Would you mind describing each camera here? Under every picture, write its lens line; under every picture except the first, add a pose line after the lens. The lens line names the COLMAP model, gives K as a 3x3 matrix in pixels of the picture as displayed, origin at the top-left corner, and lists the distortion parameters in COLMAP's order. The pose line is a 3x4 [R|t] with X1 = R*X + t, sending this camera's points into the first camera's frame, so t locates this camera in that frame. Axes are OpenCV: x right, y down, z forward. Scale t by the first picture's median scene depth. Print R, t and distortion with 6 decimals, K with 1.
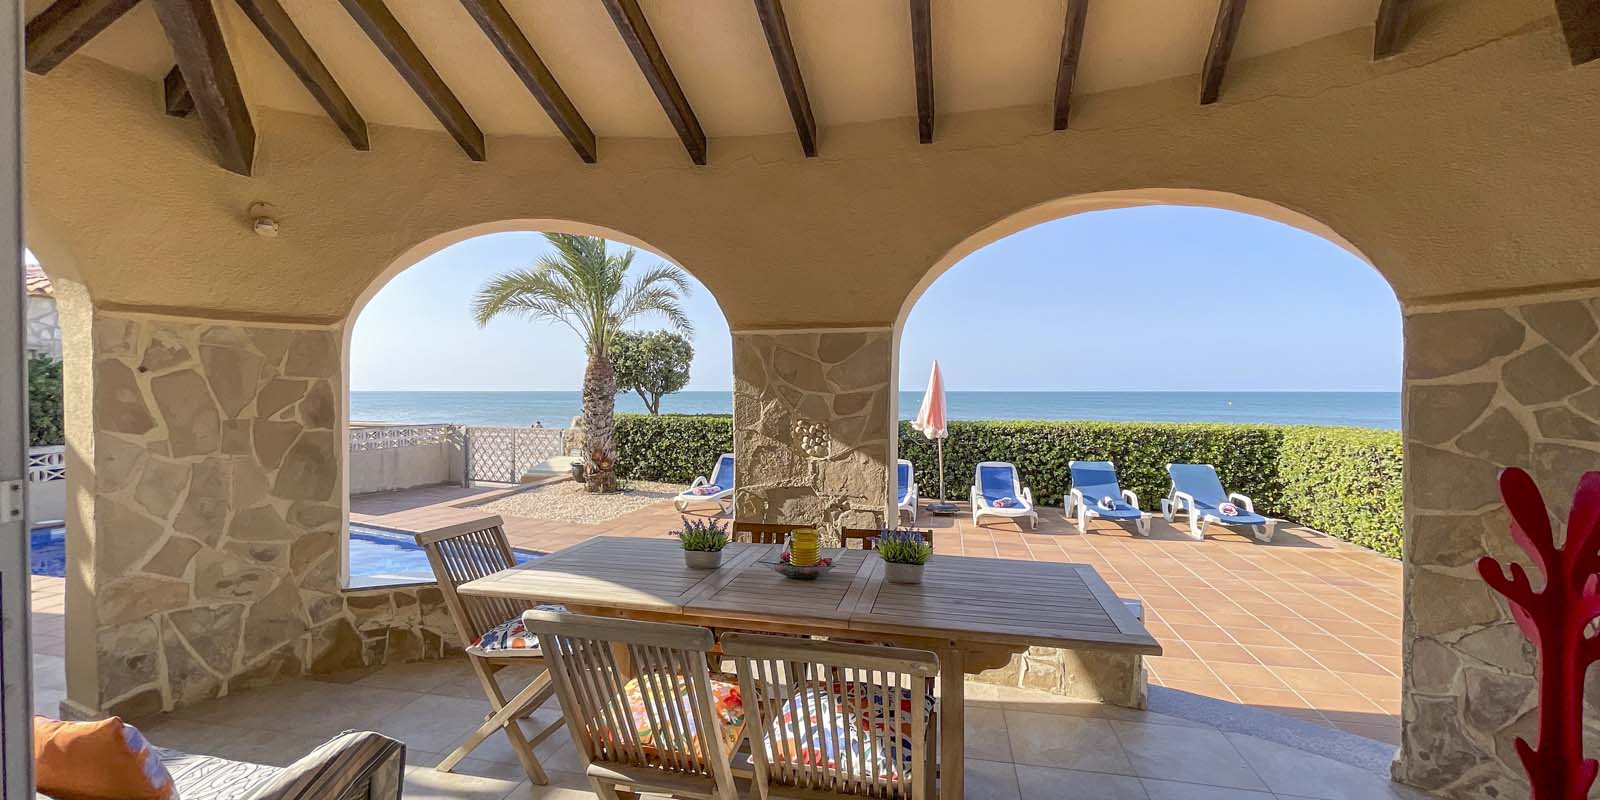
lens RADIAL K [[661.4, 0, 799.9], [0, 661.4, 399.8], [0, 0, 1]] dist [-0.000830, 0.000352]
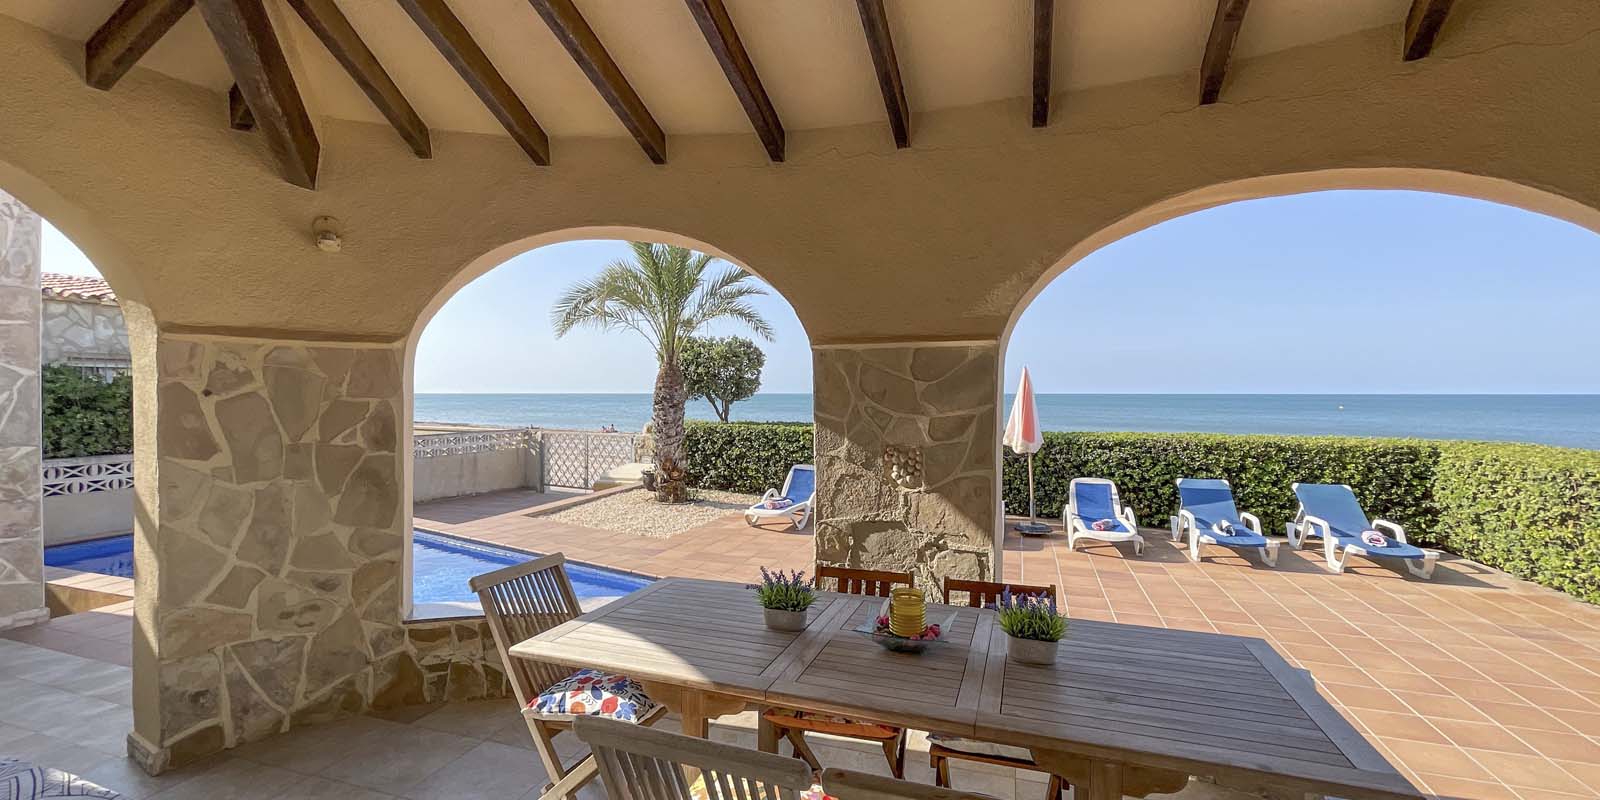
lens RADIAL K [[661.4, 0, 797.6], [0, 661.4, 395.8], [0, 0, 1]] dist [-0.000830, 0.000352]
pose [[0.994554, 0.000671, -0.104220, -0.033034], [-0.001342, 0.999979, -0.006364, -0.033068], [0.104213, 0.006469, 0.994534, 0.118226]]
